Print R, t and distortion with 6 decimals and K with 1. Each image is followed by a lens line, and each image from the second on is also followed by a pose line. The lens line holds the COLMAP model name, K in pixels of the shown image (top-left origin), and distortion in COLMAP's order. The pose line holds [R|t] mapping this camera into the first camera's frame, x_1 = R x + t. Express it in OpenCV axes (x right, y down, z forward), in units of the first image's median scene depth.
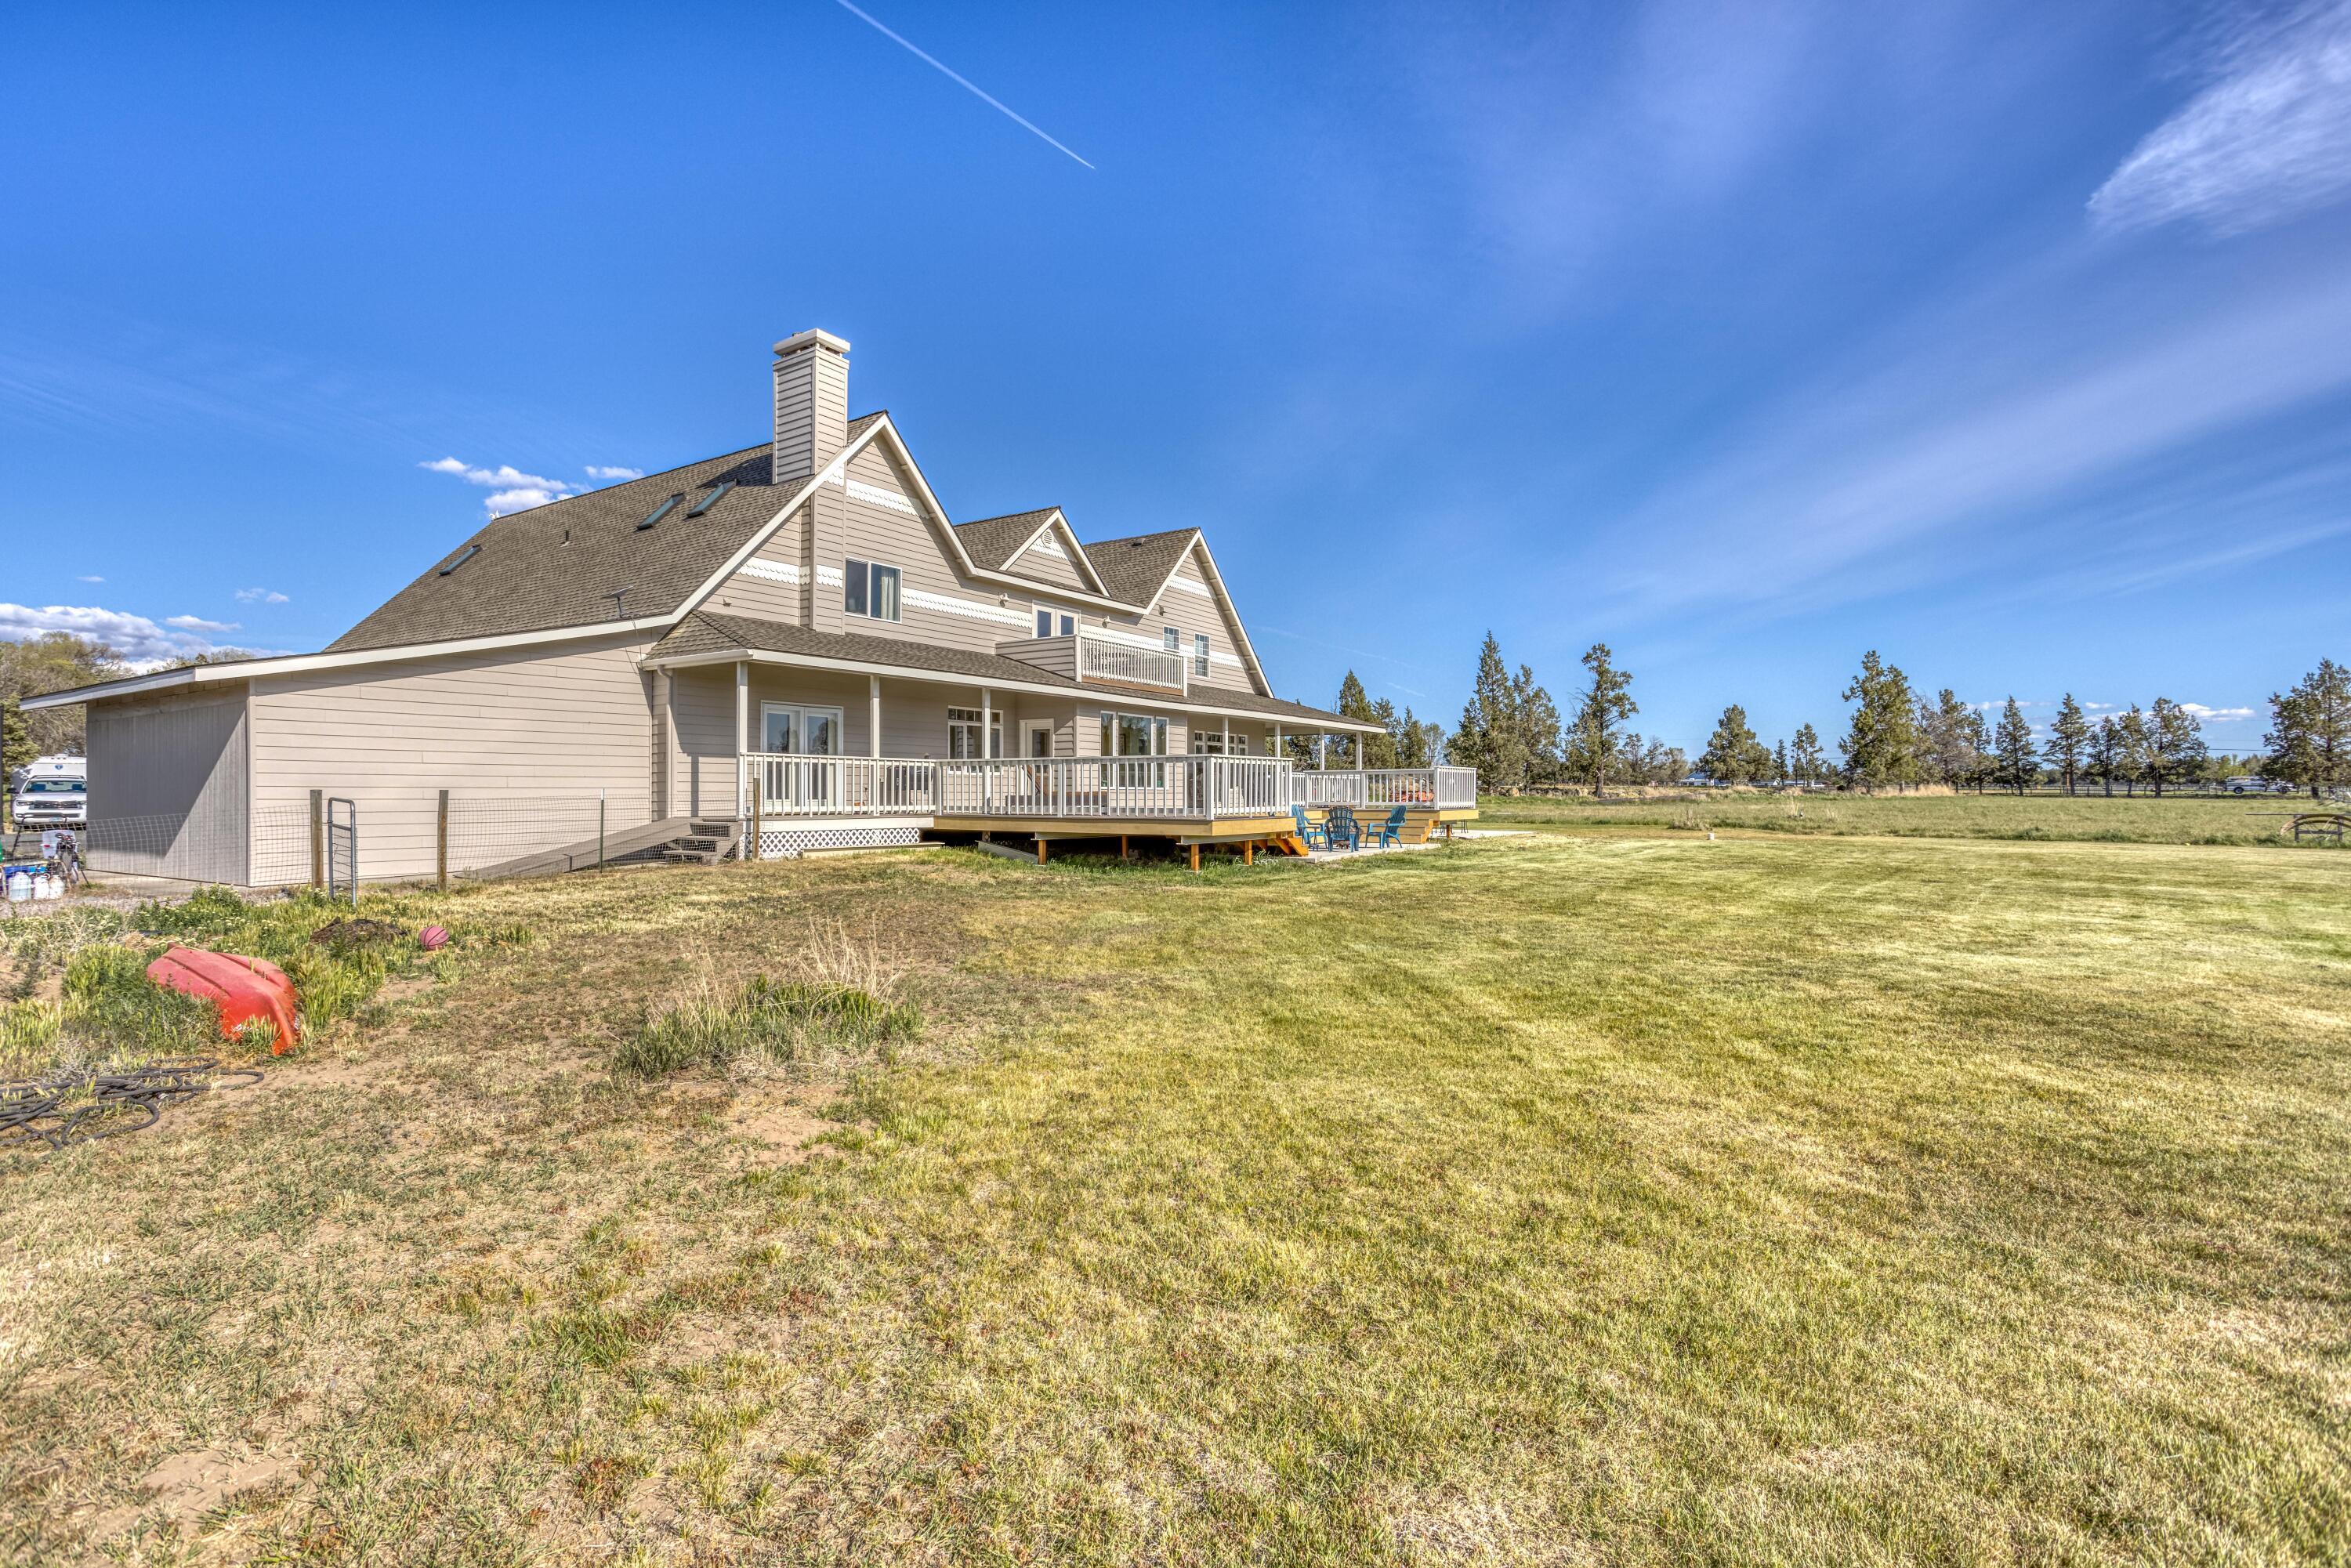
lens RADIAL K [[995.6, 0, 1175.5], [0, 995.6, 784.0], [0, 0, 1]] dist [-0.003060, -0.000116]
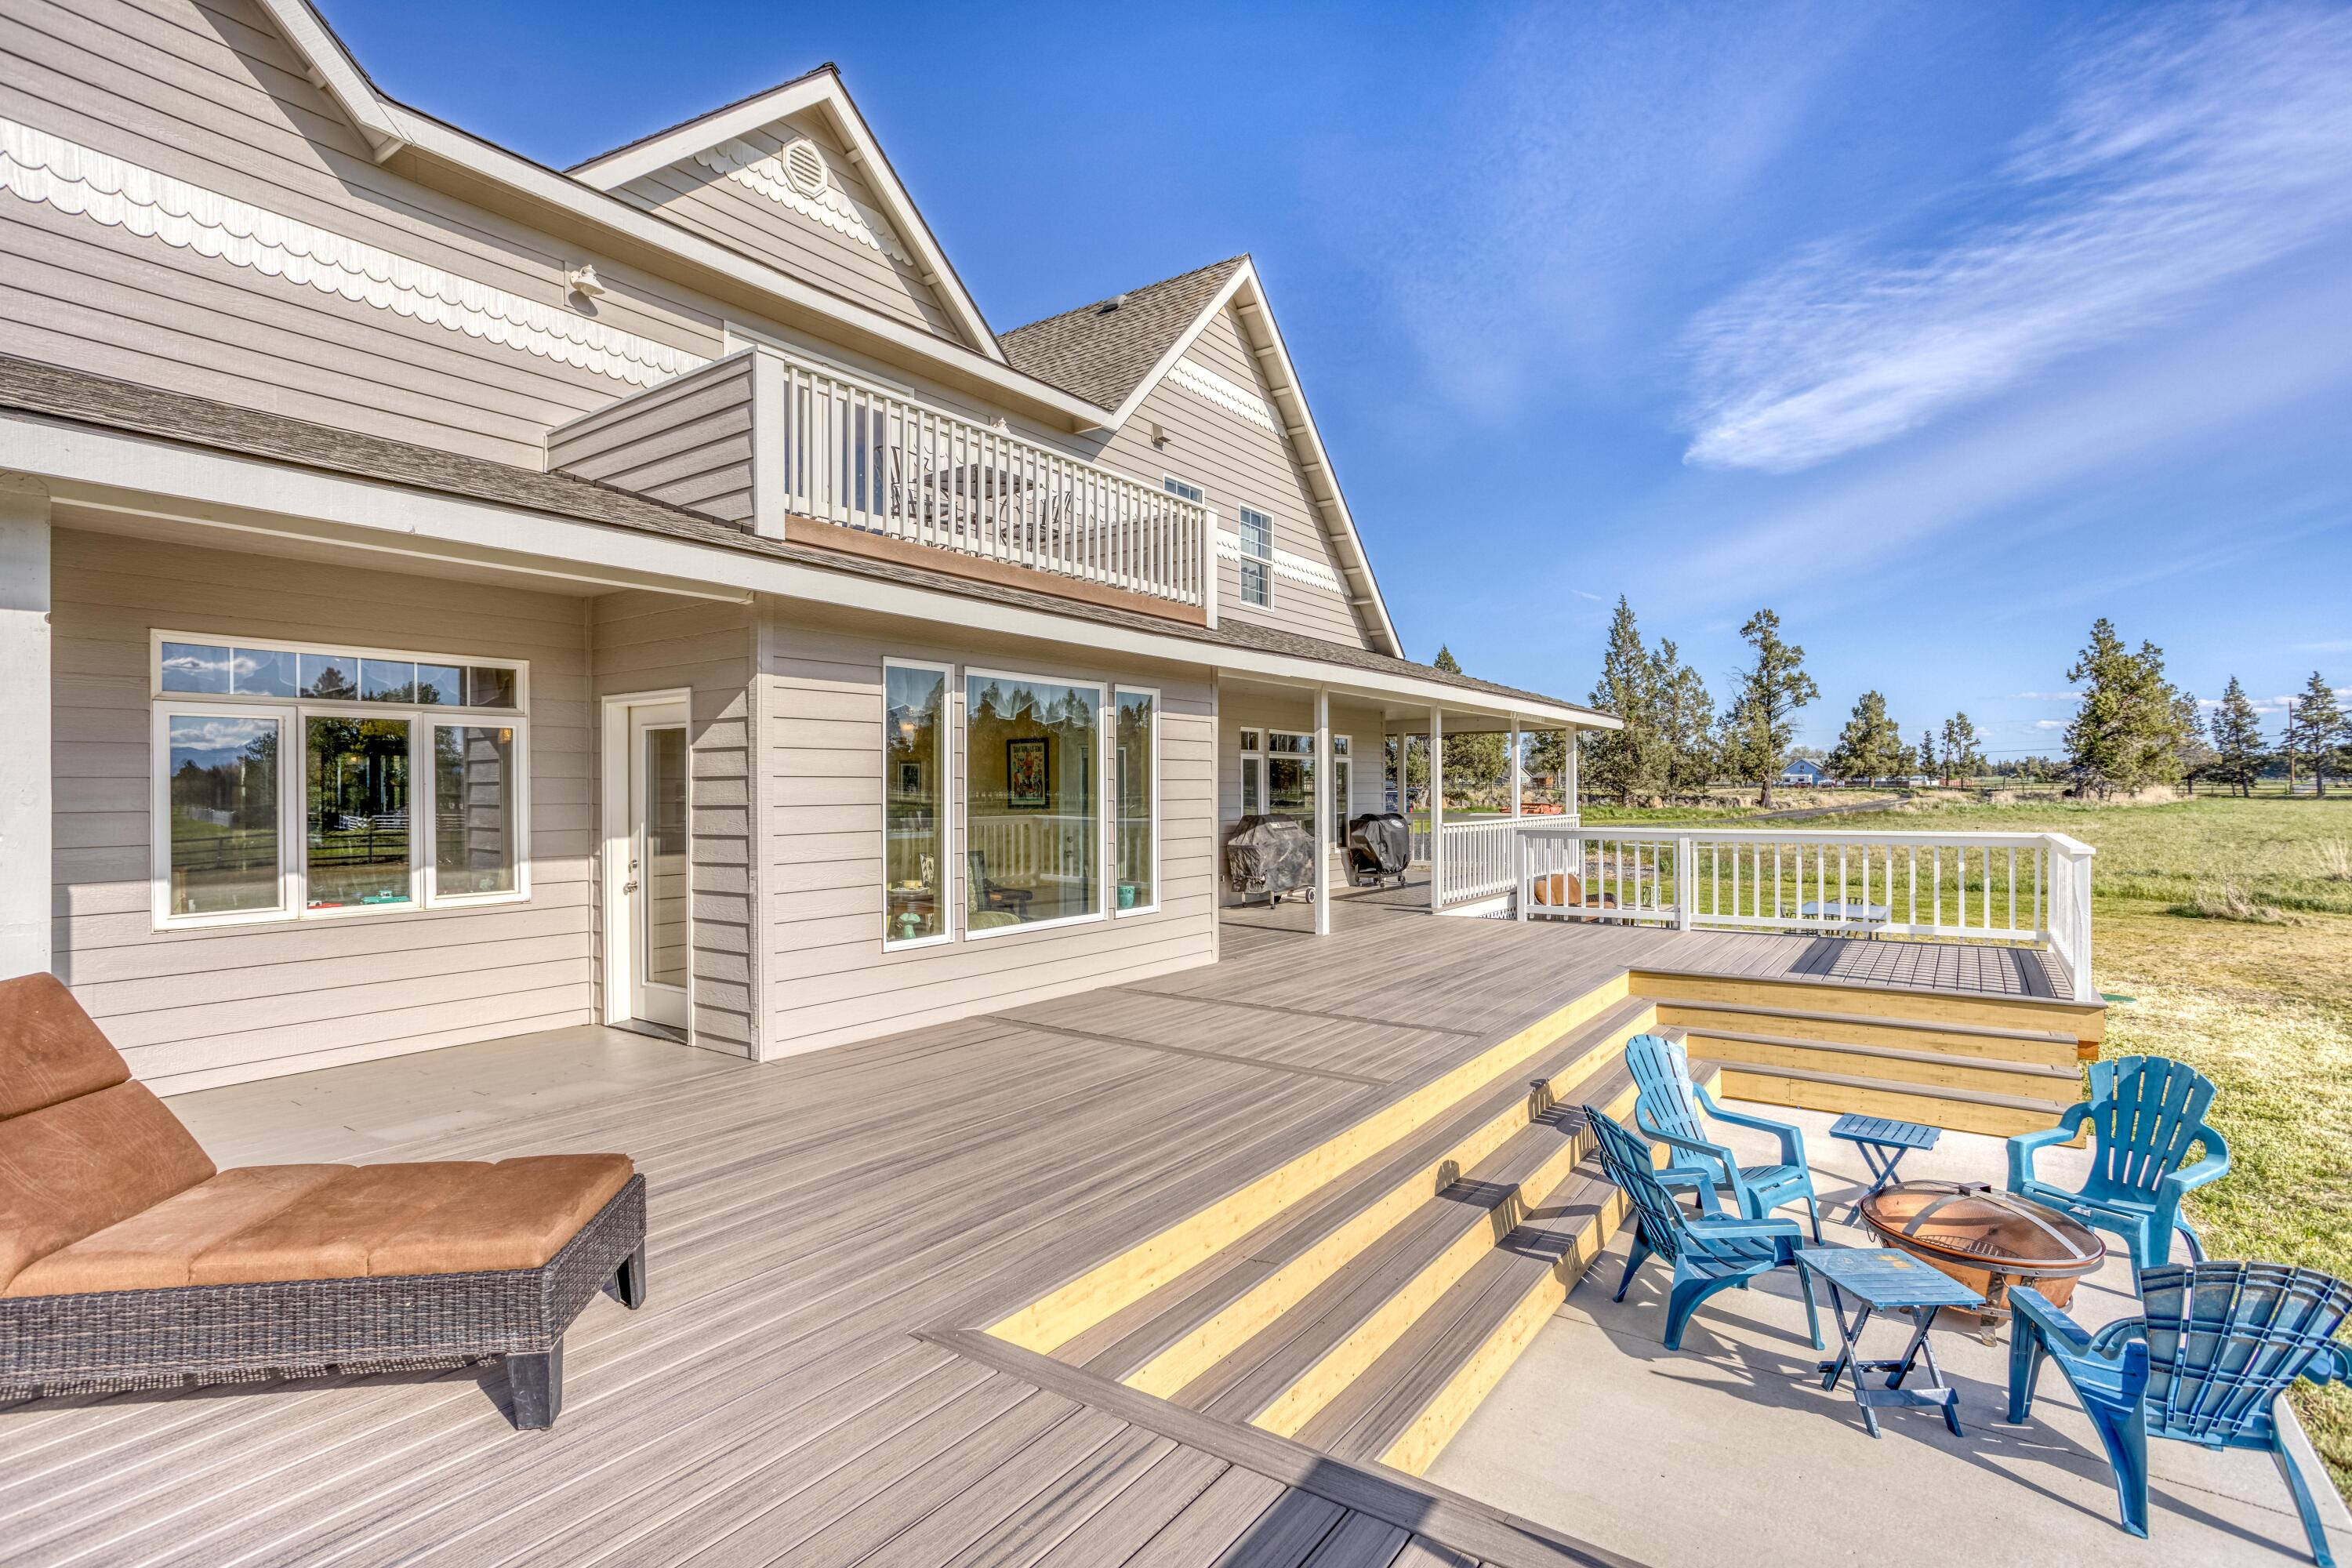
lens RADIAL K [[996.1, 0, 1176.0], [0, 996.1, 784.0], [0, 0, 1]] dist [-0.003060, -0.000116]
pose [[0.998824, -0.005055, -0.048228, 0.004474], [0.005283, 0.999975, 0.004597, -0.011295], [0.048204, -0.004846, 0.998826, 0.207345]]
